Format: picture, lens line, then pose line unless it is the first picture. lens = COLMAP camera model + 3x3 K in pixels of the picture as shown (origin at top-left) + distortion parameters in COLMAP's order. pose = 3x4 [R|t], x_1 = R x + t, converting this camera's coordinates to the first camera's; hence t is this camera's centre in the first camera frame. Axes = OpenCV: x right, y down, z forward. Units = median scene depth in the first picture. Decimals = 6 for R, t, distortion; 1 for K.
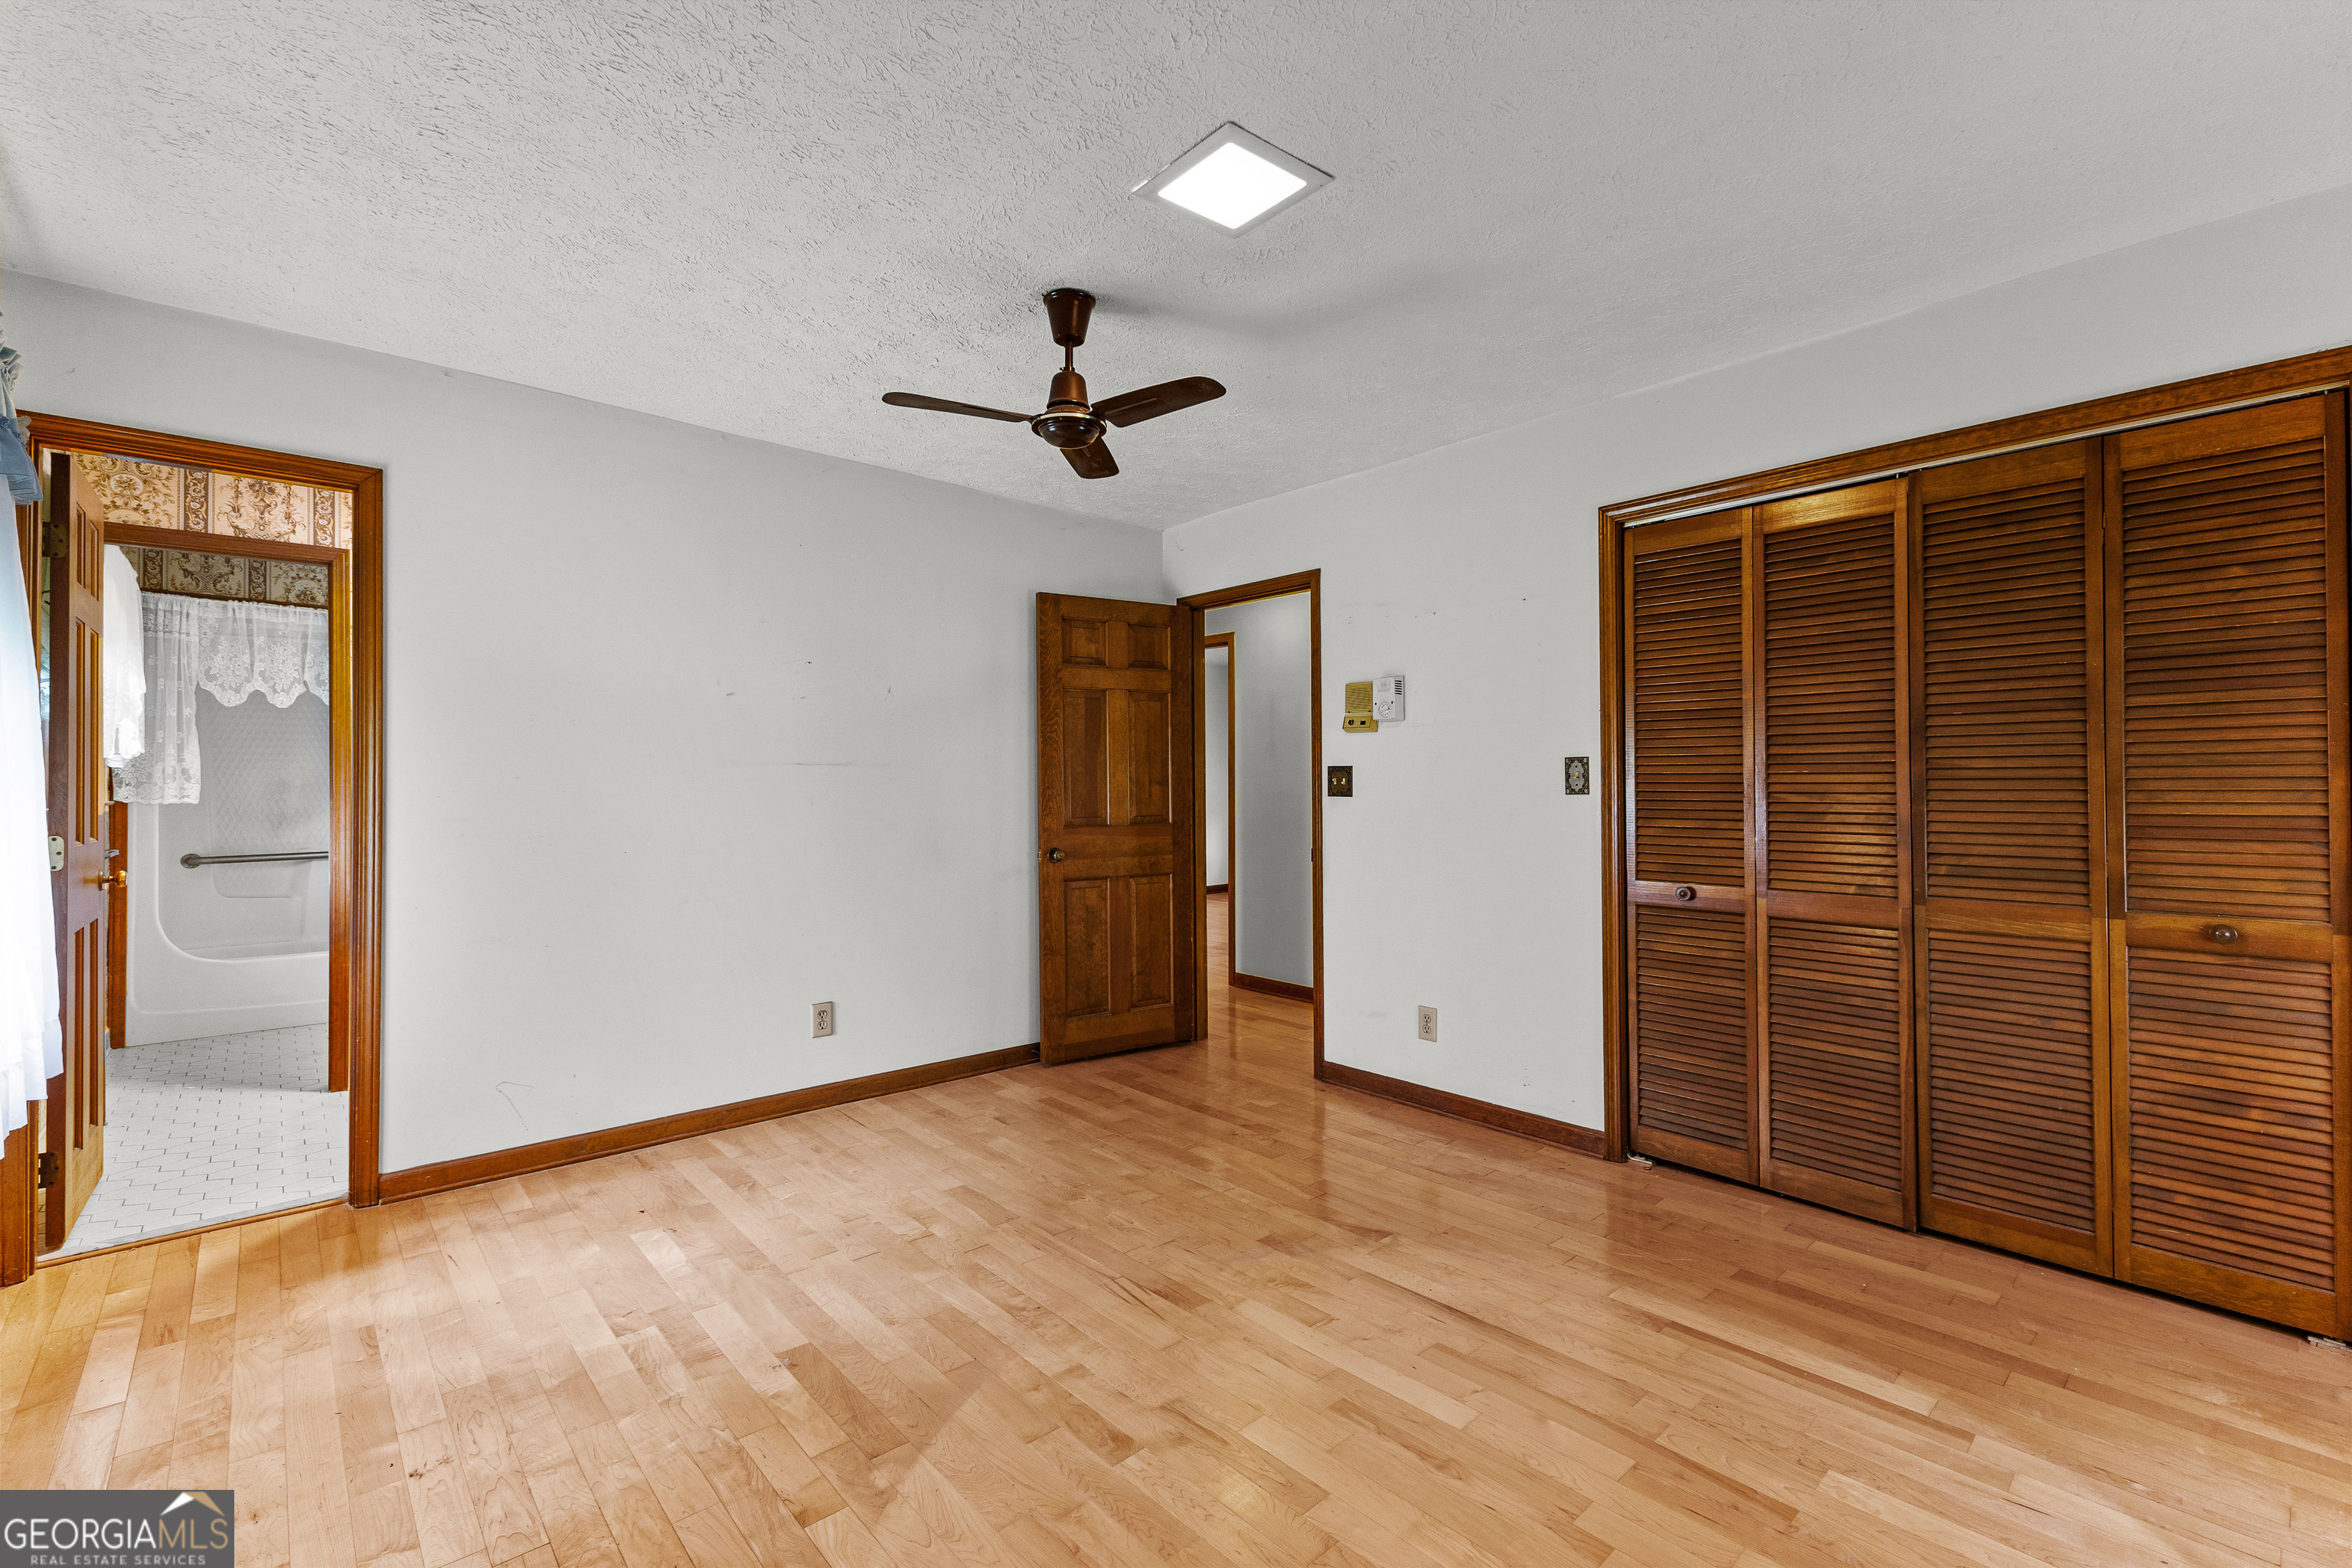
lens RADIAL K [[1021.5, 0, 1183.5], [0, 1021.5, 772.1], [0, 0, 1]] dist [0.001266, 0.000012]
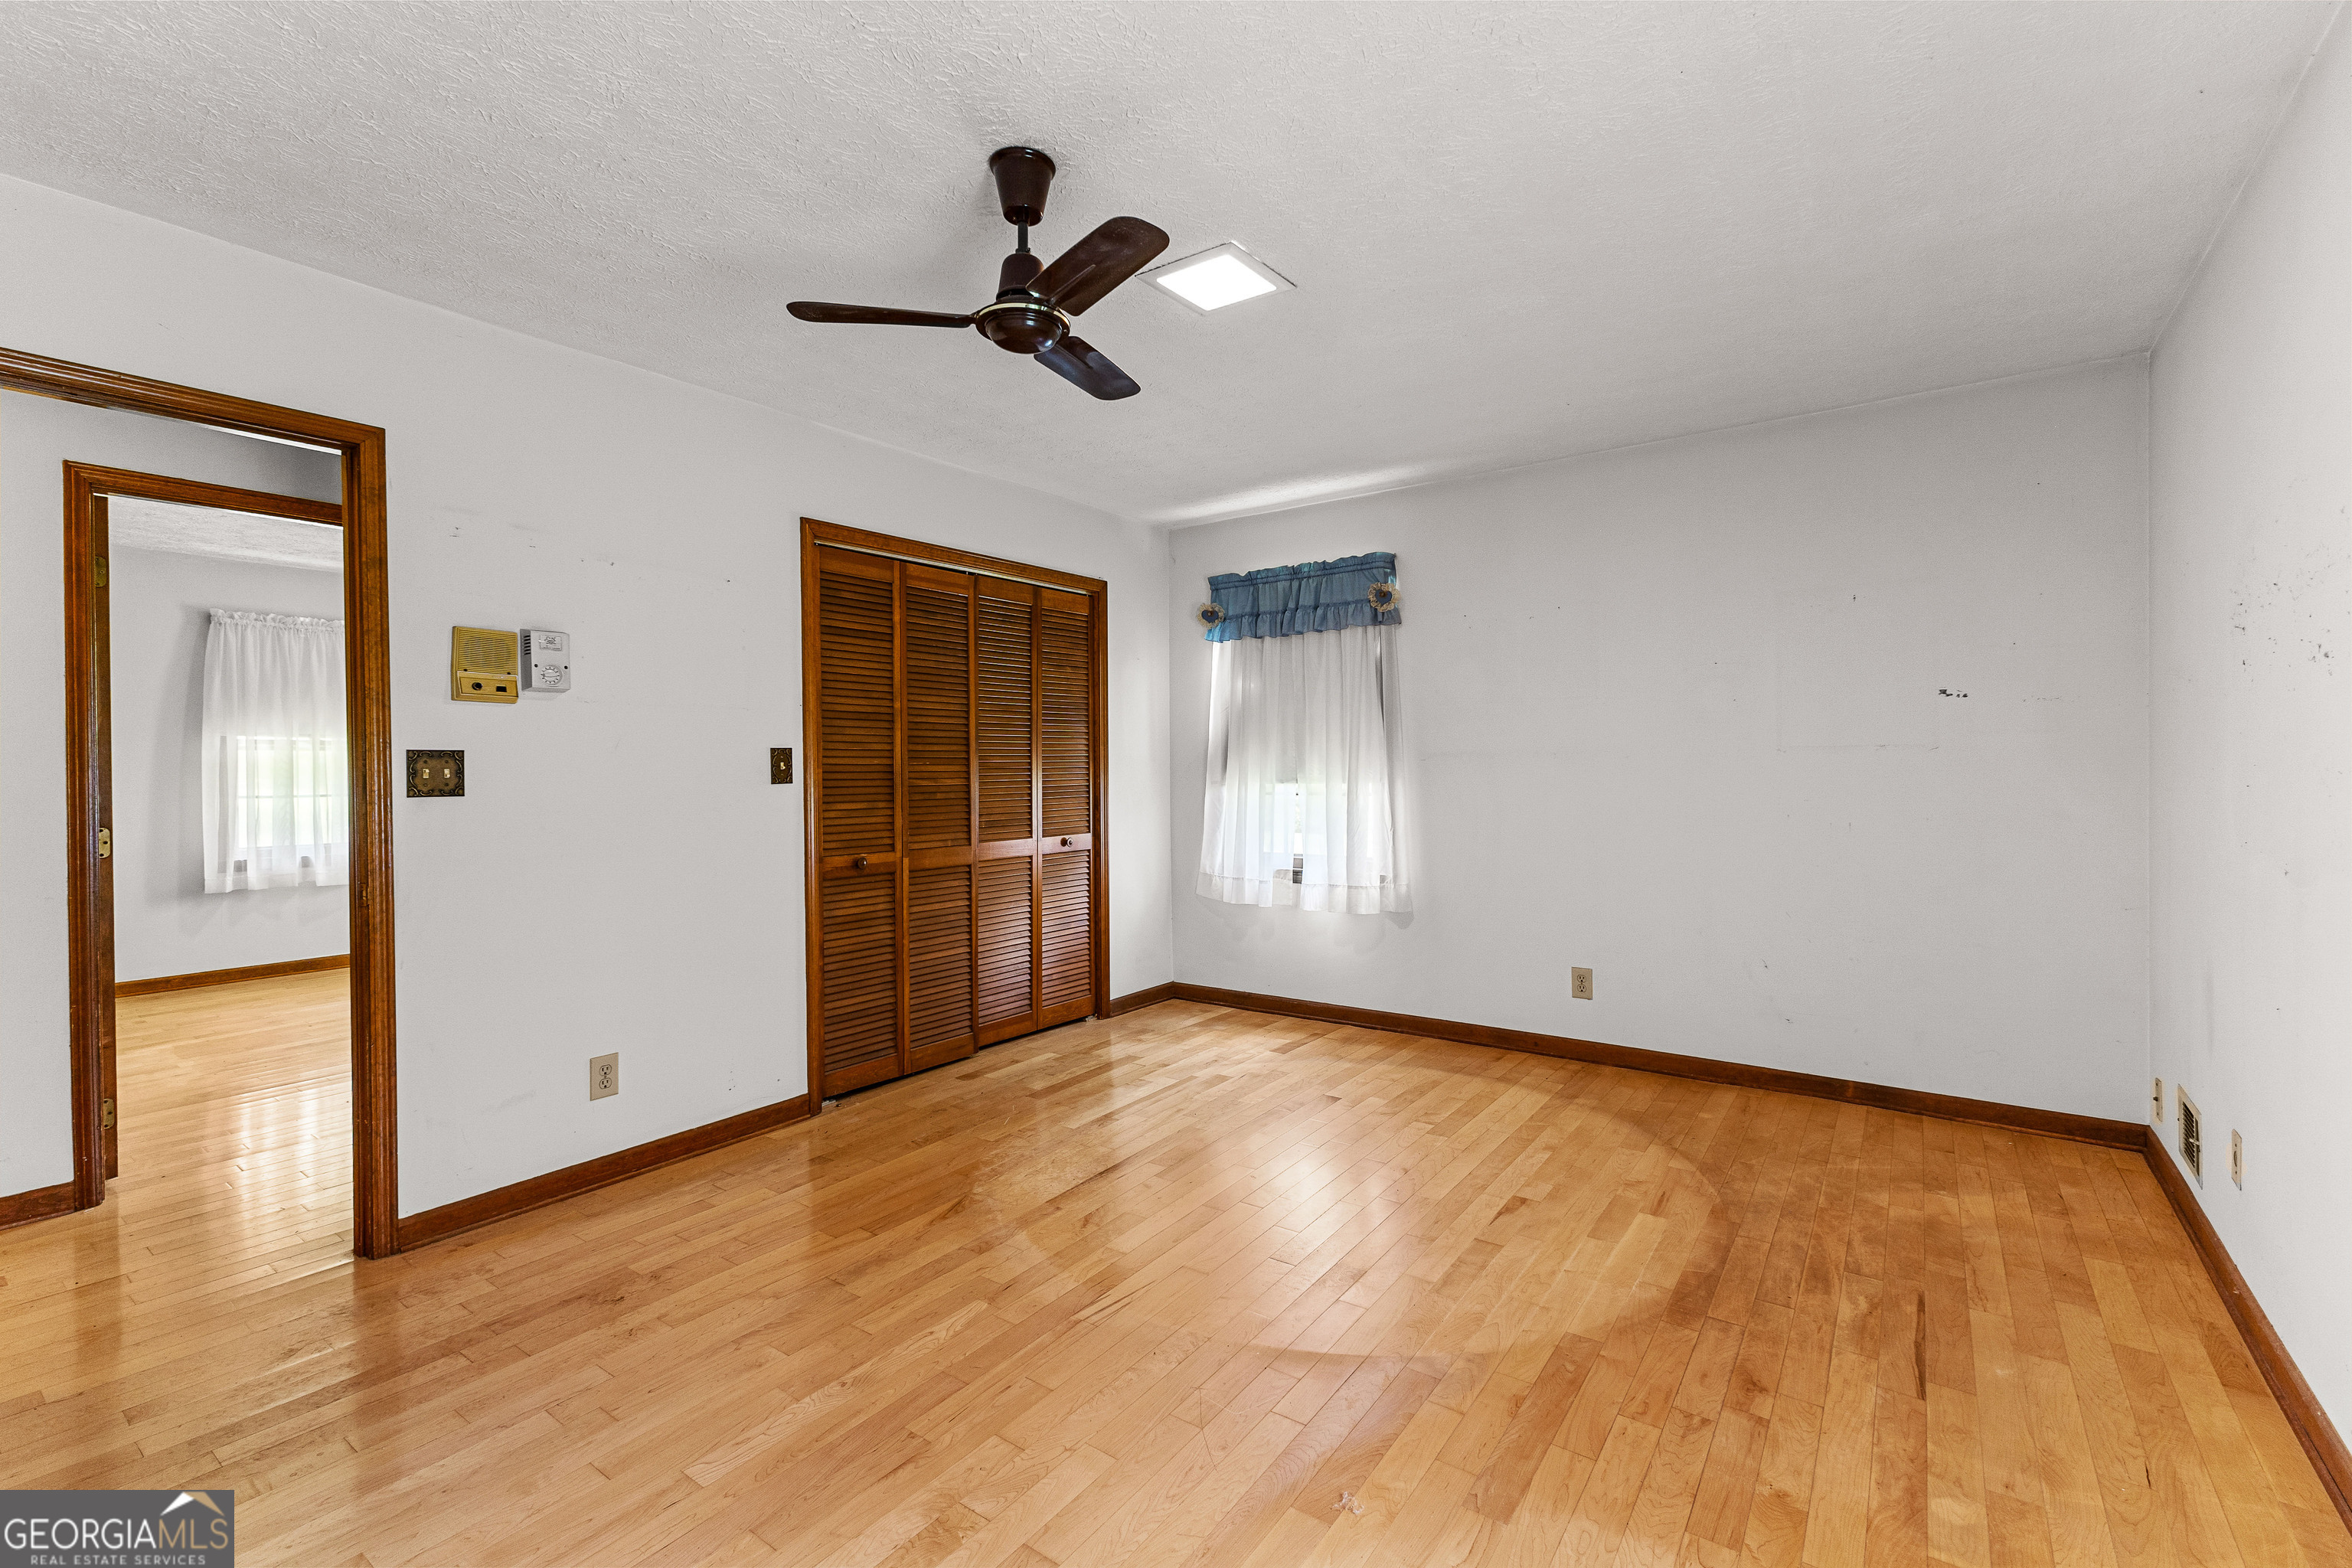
lens RADIAL K [[1013.2, 0, 1189.1], [0, 1013.2, 764.1], [0, 0, 1]] dist [0.010363, 0.000048]
pose [[-0.215652, 0.006934, 0.976446, -0.796918], [0.001216, 0.999976, -0.006833, 0.010976], [-0.976470, -0.000286, -0.215655, 0.908210]]
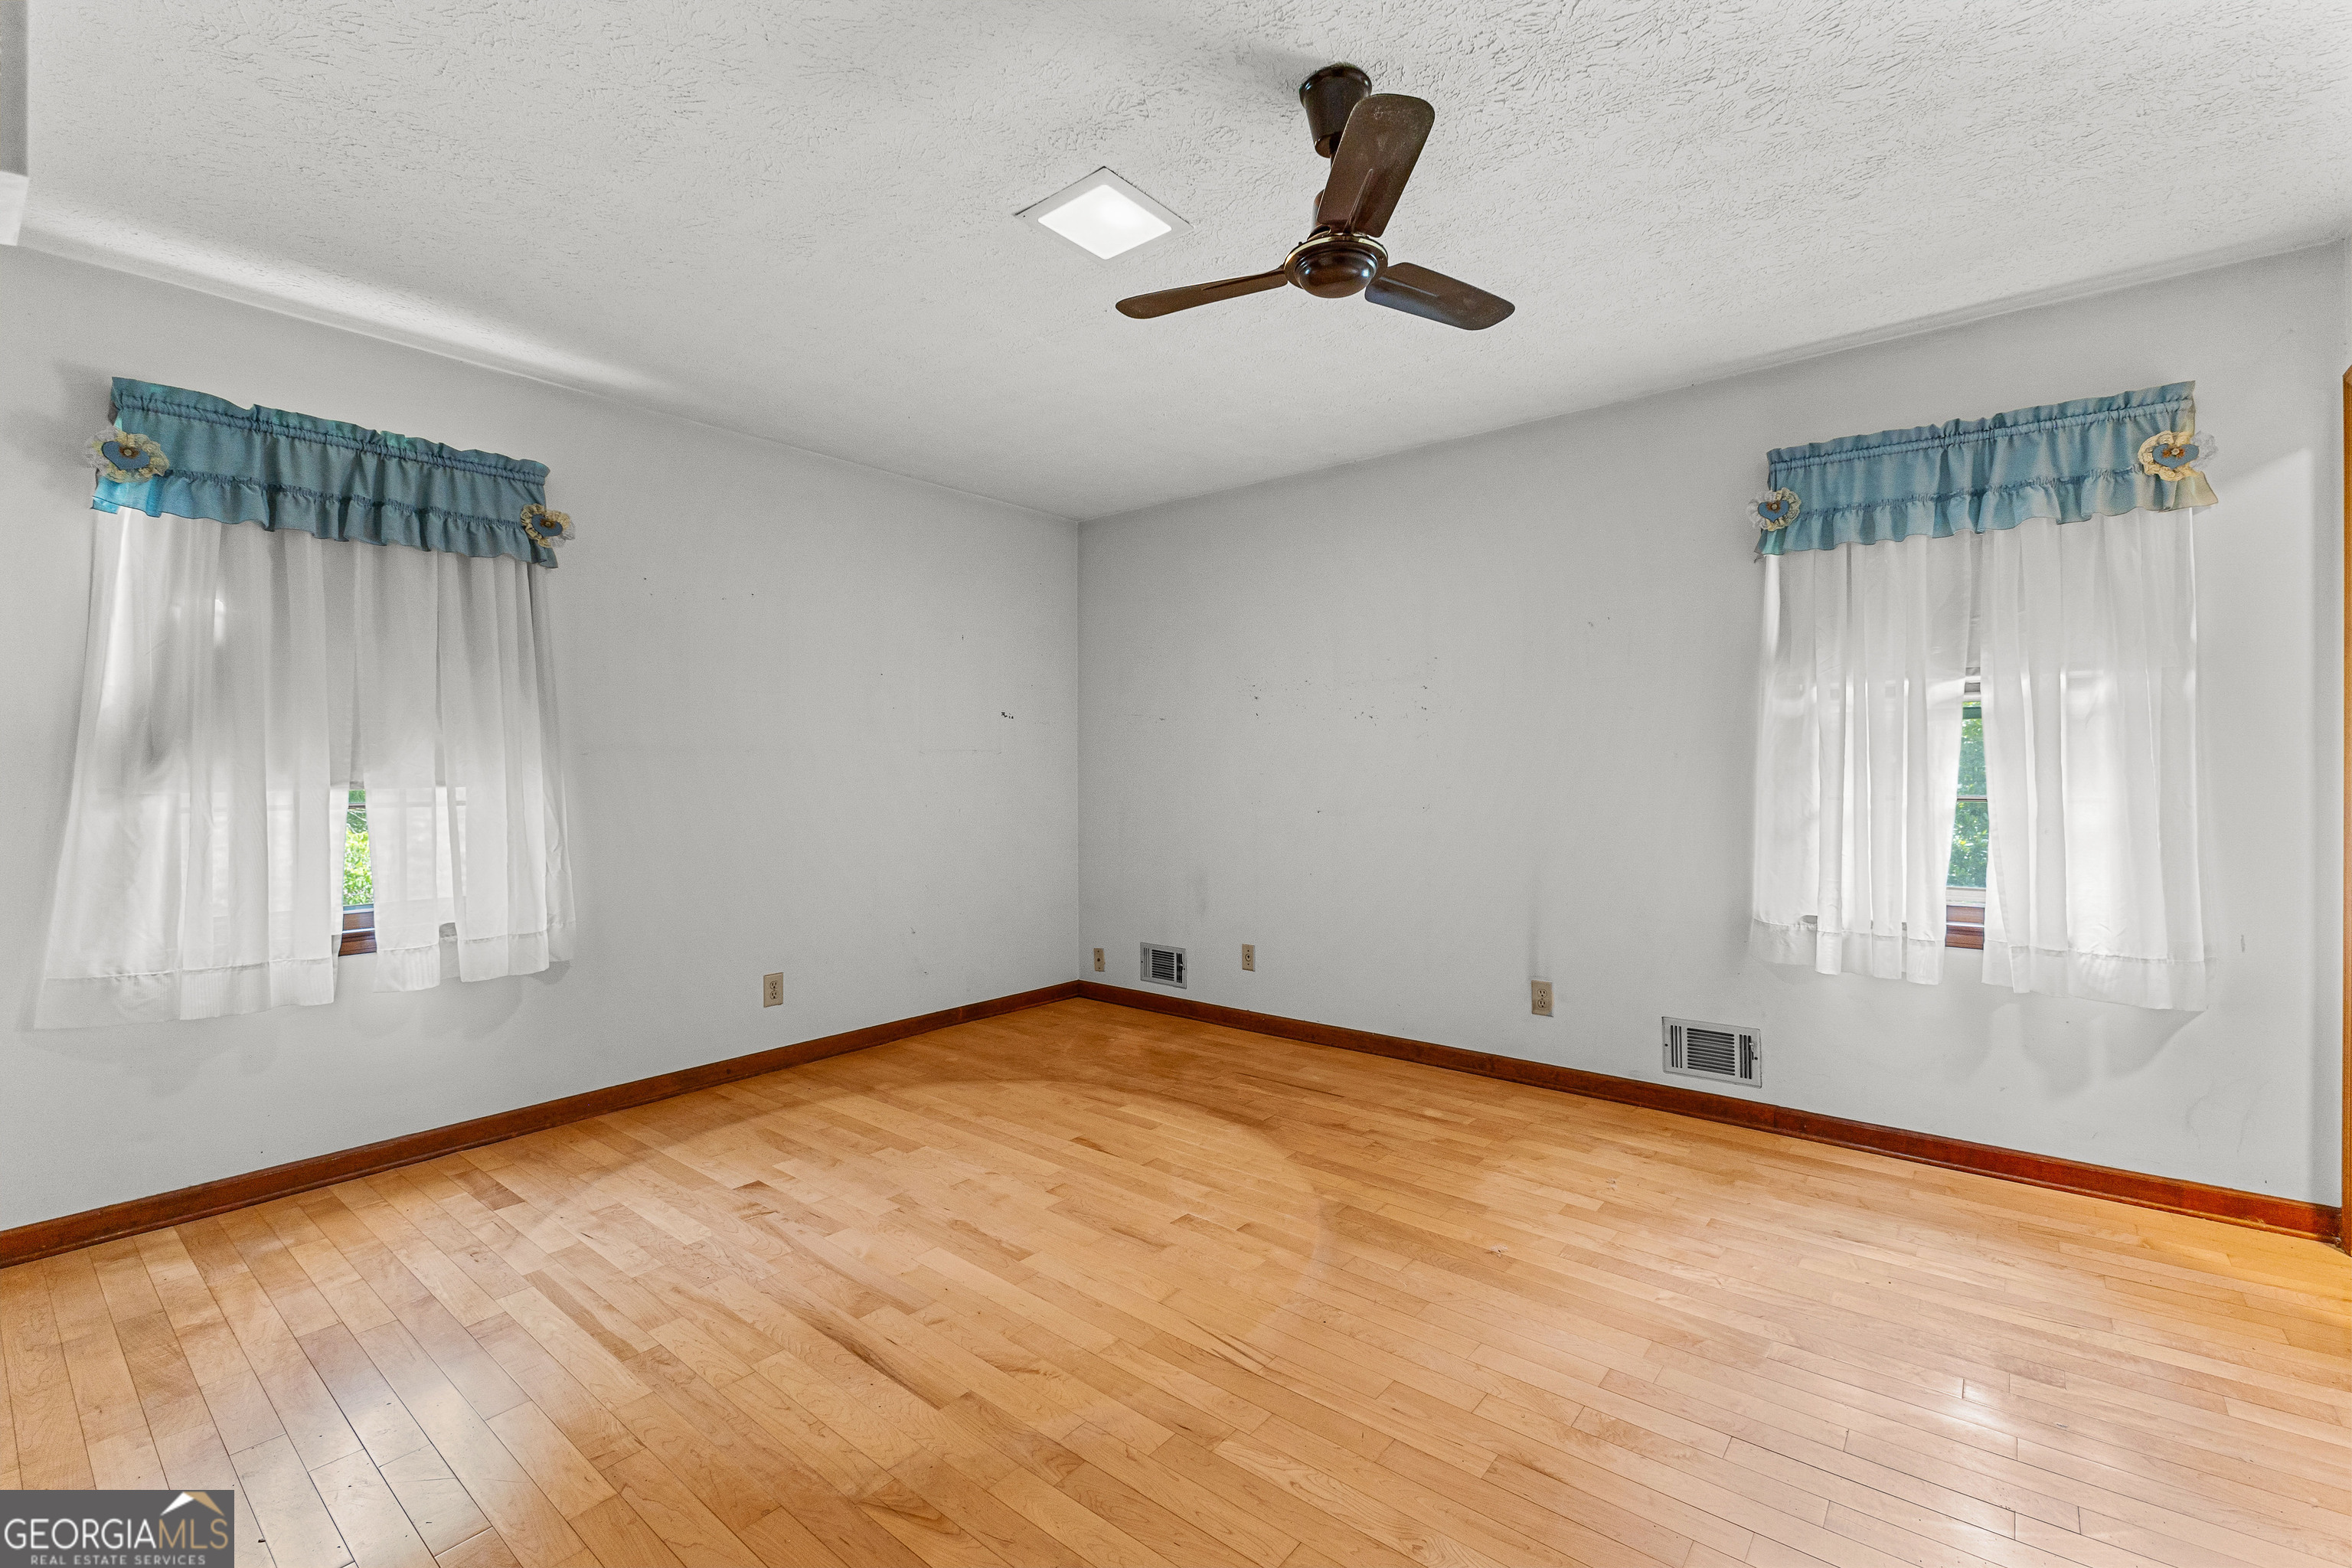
lens RADIAL K [[1013.2, 0, 1189.1], [0, 1013.2, 764.1], [0, 0, 1]] dist [0.010363, 0.000048]
pose [[-0.987211, 0.004580, -0.159350, 0.097579], [0.006412, 0.999919, -0.010985, 0.023090], [0.159287, -0.011866, -0.987161, 1.479702]]
